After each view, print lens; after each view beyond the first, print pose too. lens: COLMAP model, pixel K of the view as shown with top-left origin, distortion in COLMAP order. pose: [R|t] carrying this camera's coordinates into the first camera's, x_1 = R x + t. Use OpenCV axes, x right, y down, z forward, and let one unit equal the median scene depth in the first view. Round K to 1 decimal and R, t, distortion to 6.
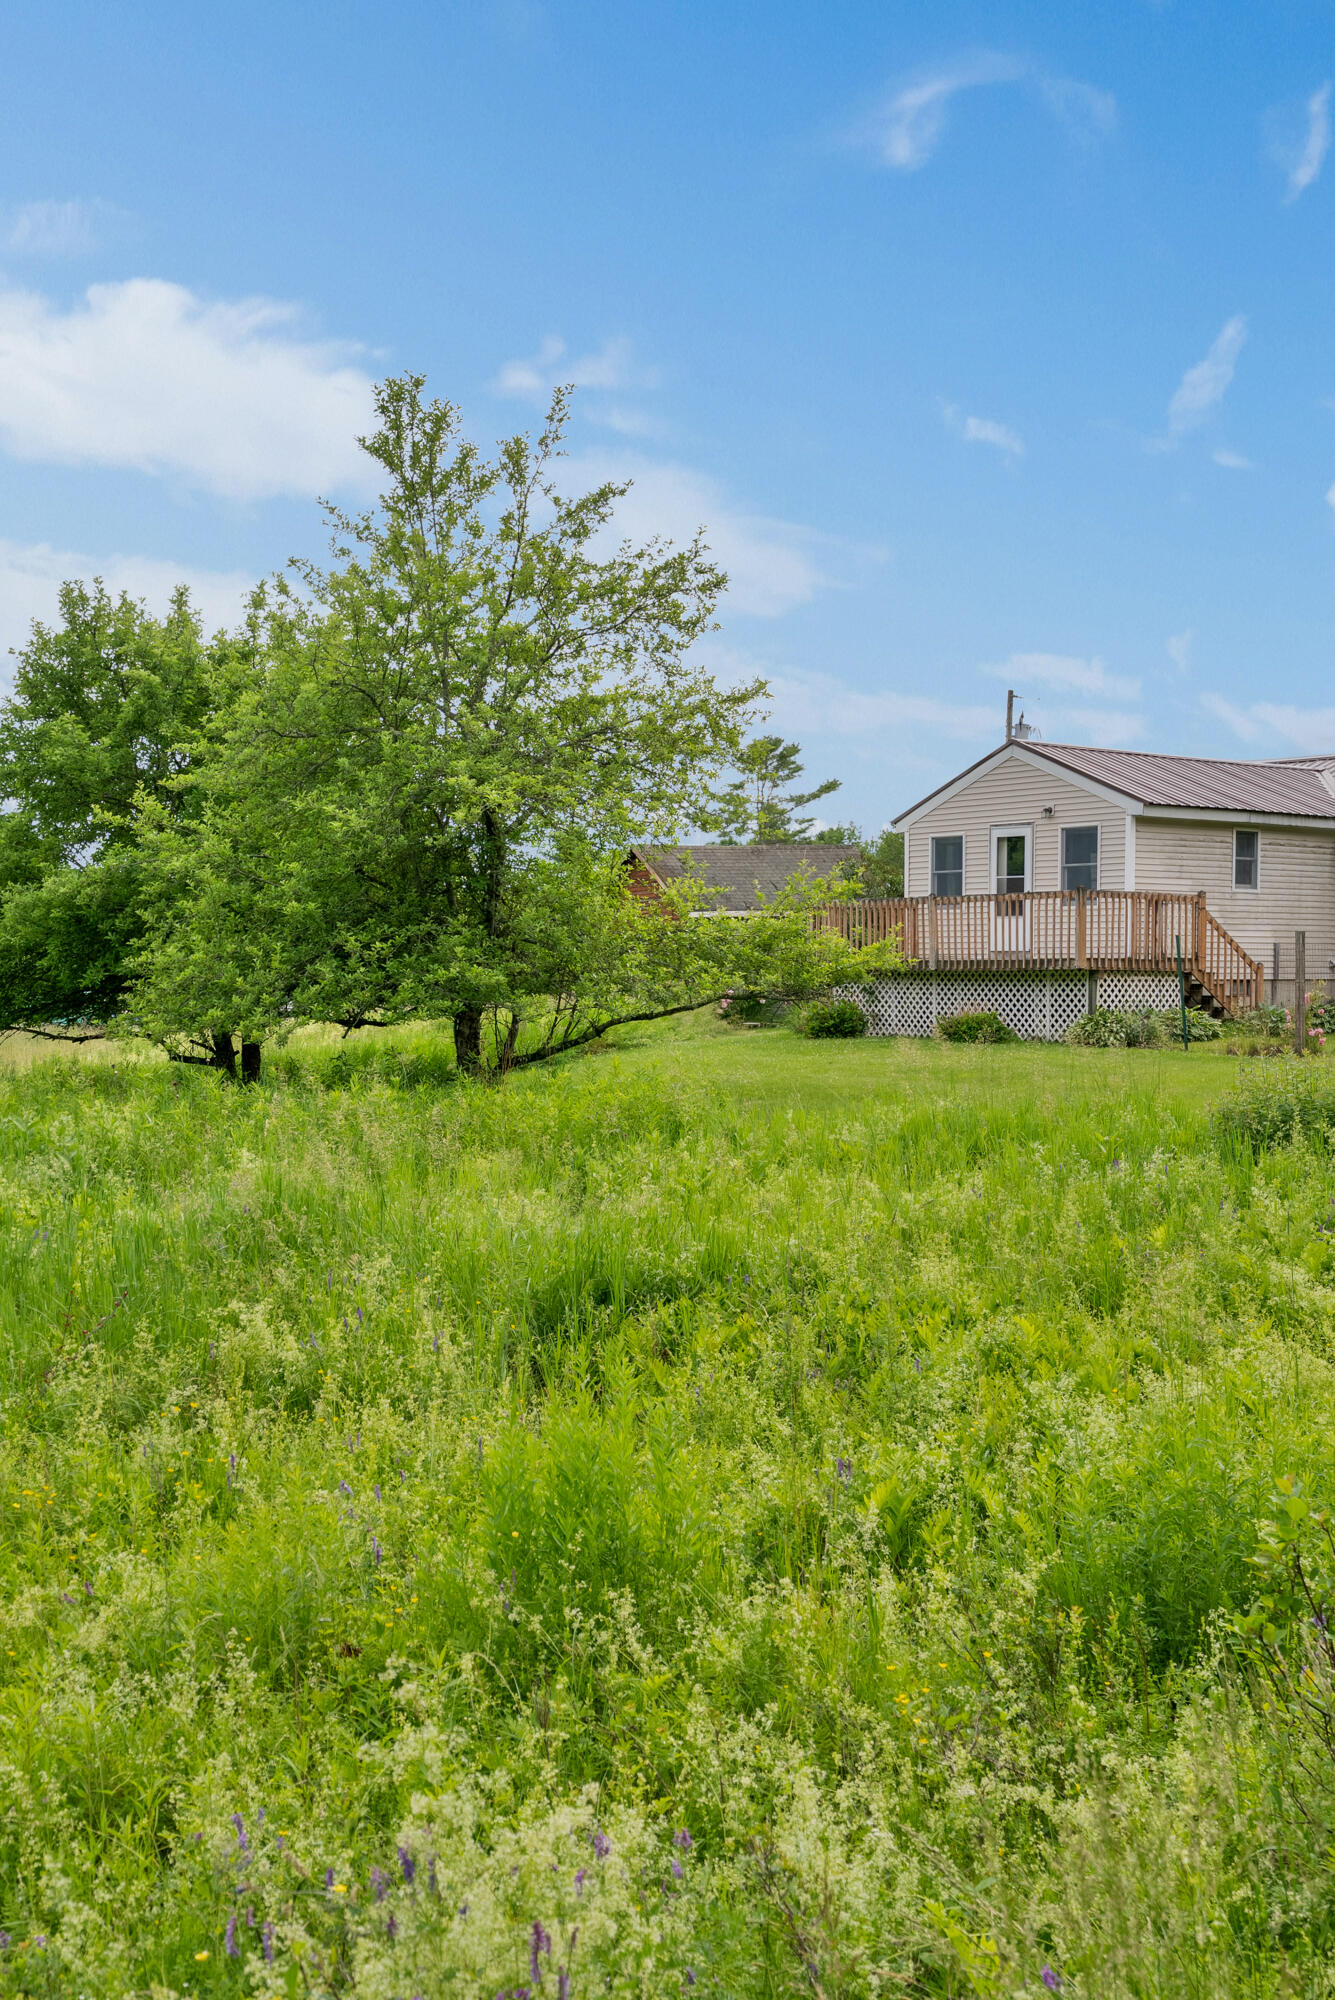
lens RADIAL K [[2041.9, 0, 697.1], [0, 2041.9, 942.5], [0, 0, 1]] dist [0.009942, 0.000000]
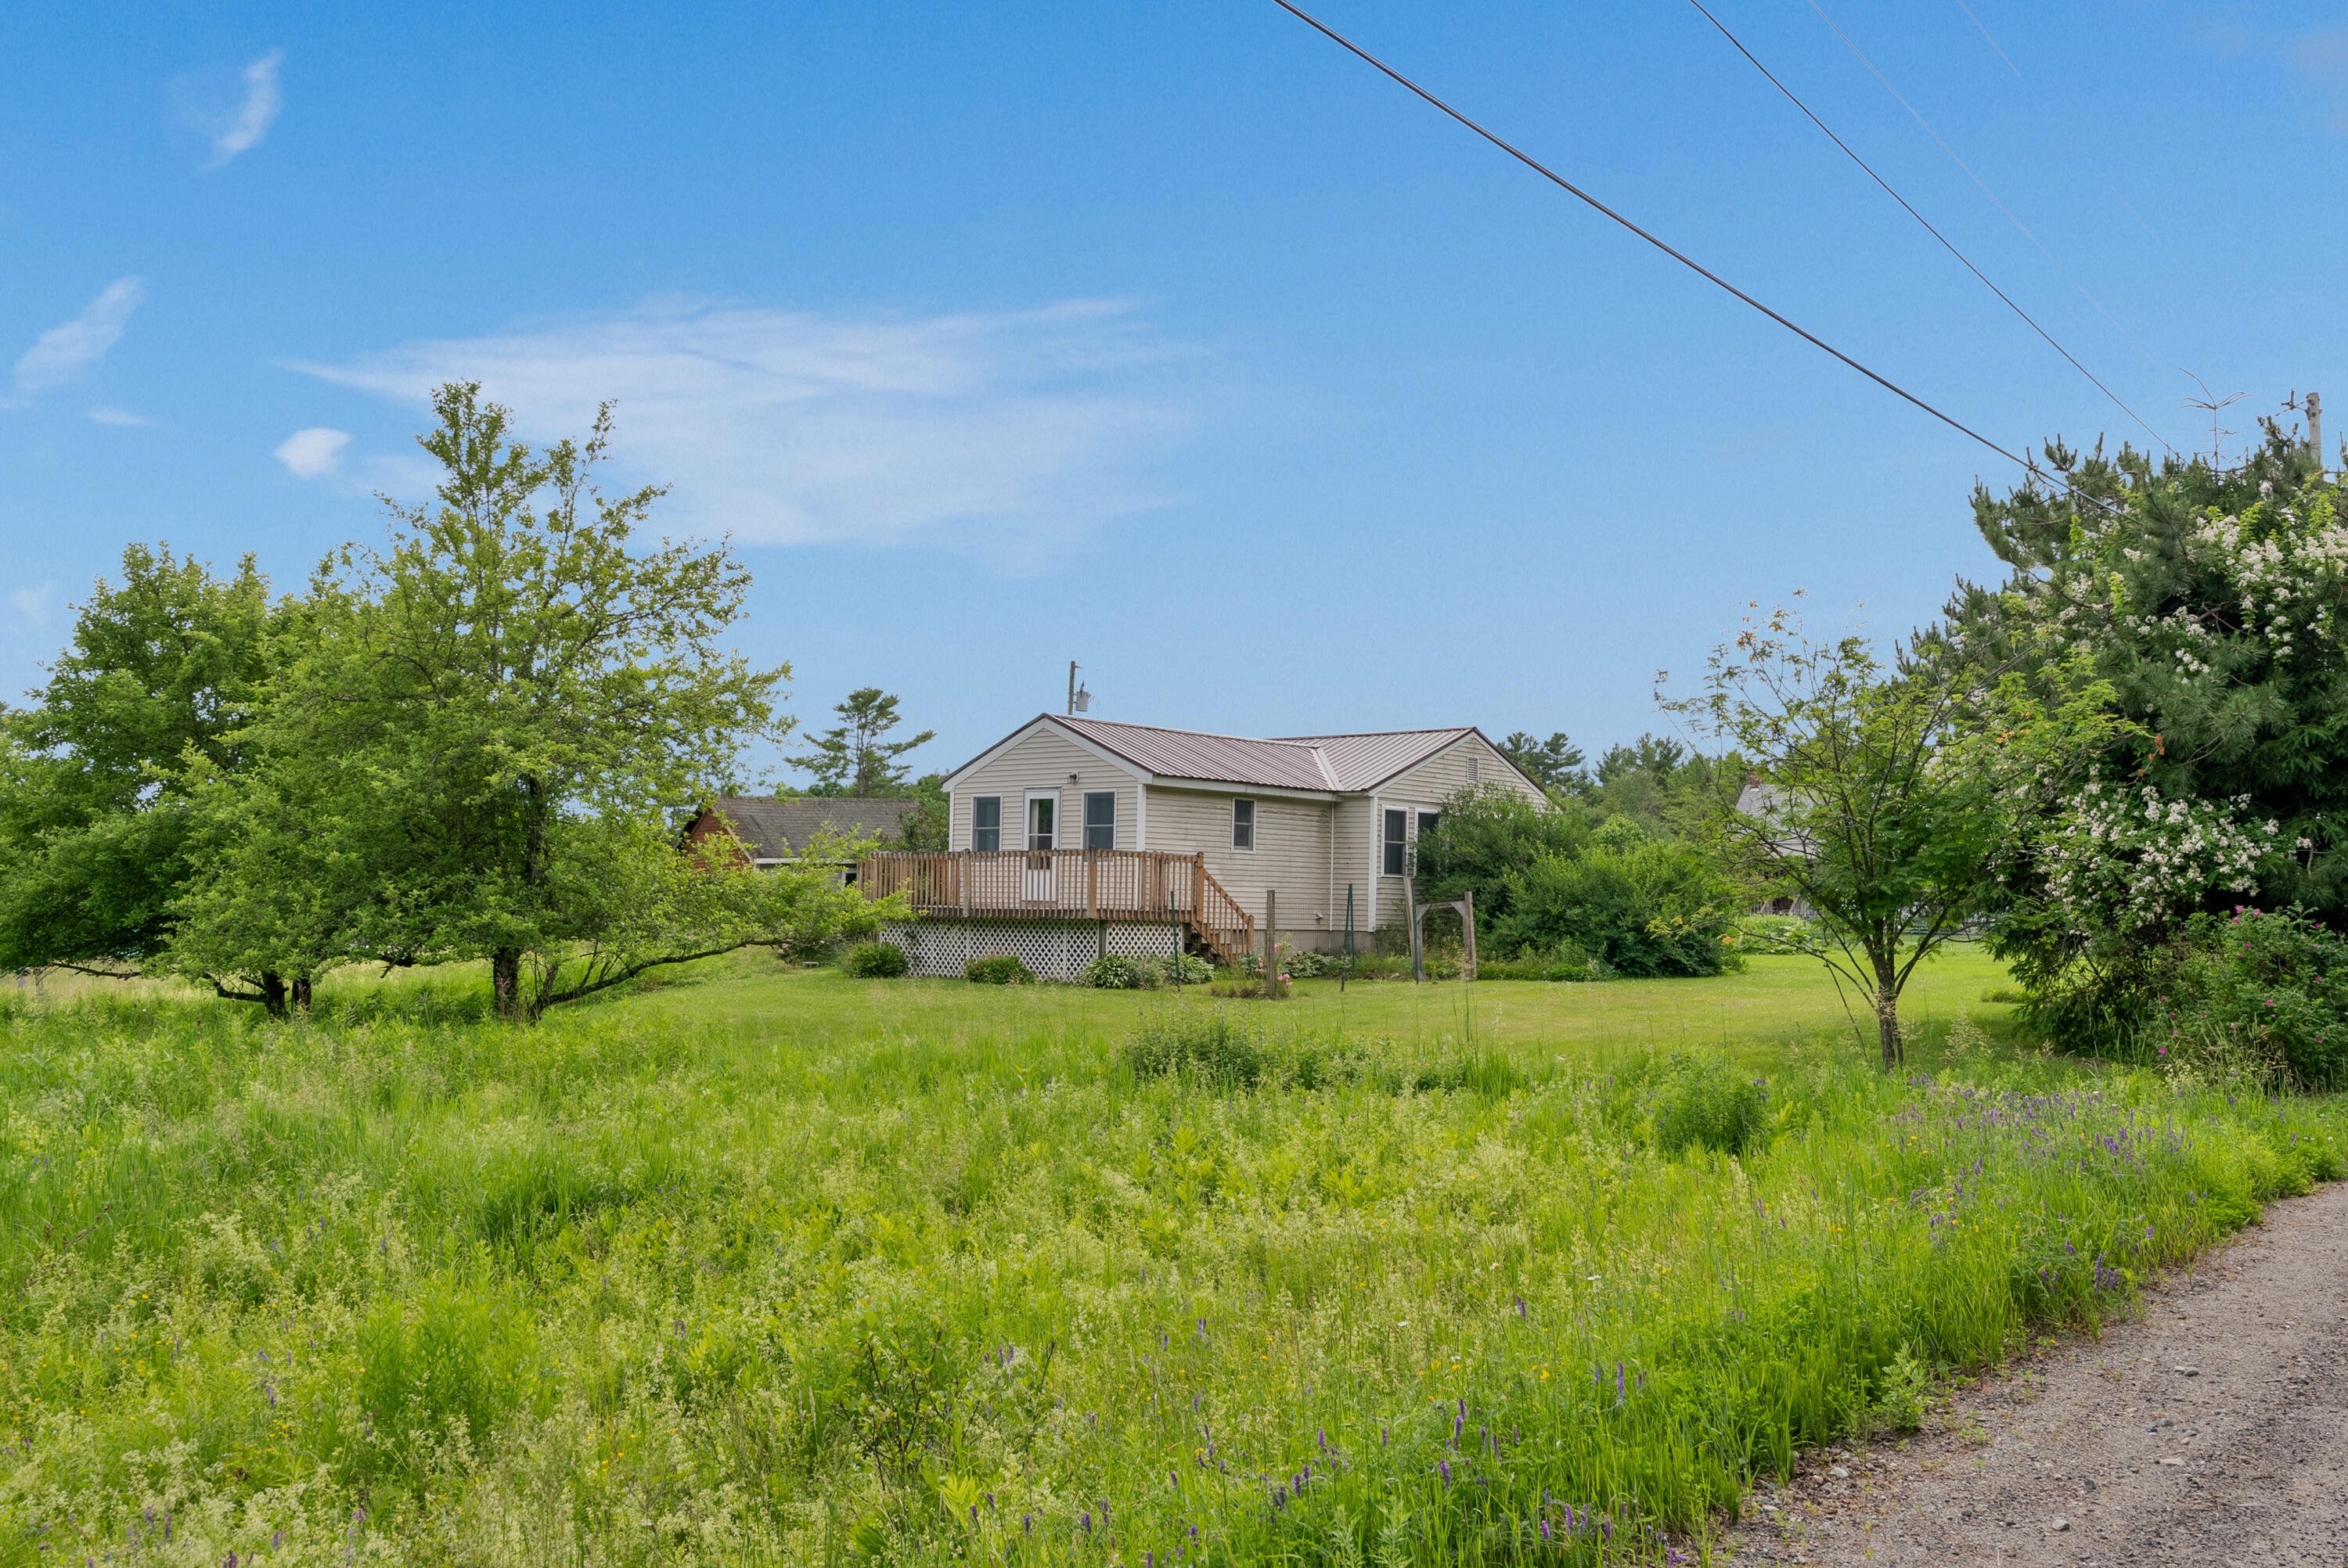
lens RADIAL K [[1936.9, 0, 1163.4], [0, 1936.9, 758.5], [0, 0, 1]] dist [0.014035, 0.014662]
pose [[0.983552, 0.028534, 0.178355, 0.047314], [-0.017137, 0.997730, -0.065120, -0.009332], [-0.179809, 0.060993, 0.981809, -0.093514]]
